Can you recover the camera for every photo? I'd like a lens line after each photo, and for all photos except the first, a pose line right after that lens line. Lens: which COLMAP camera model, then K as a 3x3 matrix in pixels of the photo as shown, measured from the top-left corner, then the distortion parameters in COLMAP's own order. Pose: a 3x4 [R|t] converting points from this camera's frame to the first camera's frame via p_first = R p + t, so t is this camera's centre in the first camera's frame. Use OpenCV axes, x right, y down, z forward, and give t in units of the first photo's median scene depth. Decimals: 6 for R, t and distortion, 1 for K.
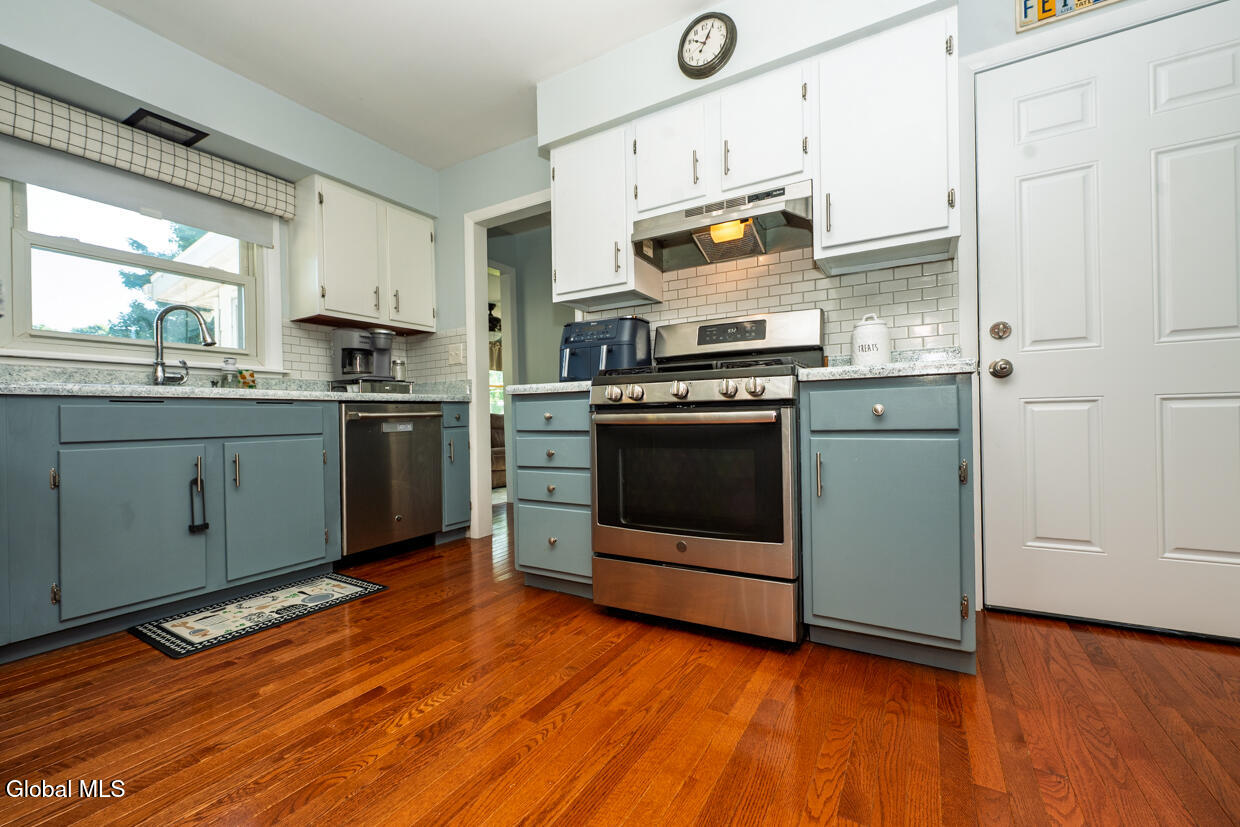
lens RADIAL K [[495.1, 0, 617.4], [0, 495.1, 415.8], [0, 0, 1]] dist [-0.000444, -0.000291]
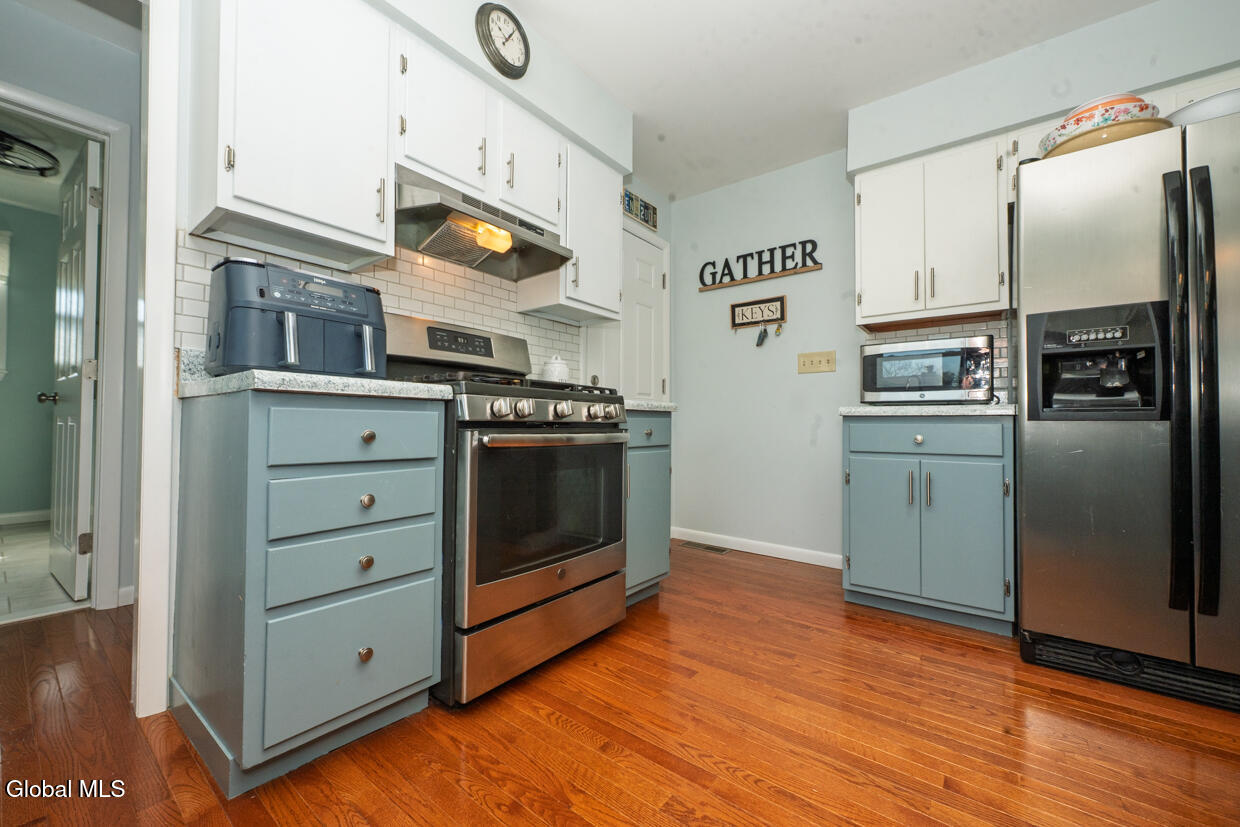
lens RADIAL K [[495.1, 0, 617.4], [0, 495.1, 415.8], [0, 0, 1]] dist [-0.000444, -0.000291]
pose [[0.126699, 0.042498, 0.991030, -0.705152], [-0.005247, 0.999097, -0.042173, 0.001473], [-0.991927, 0.000143, 0.126808, 0.675755]]
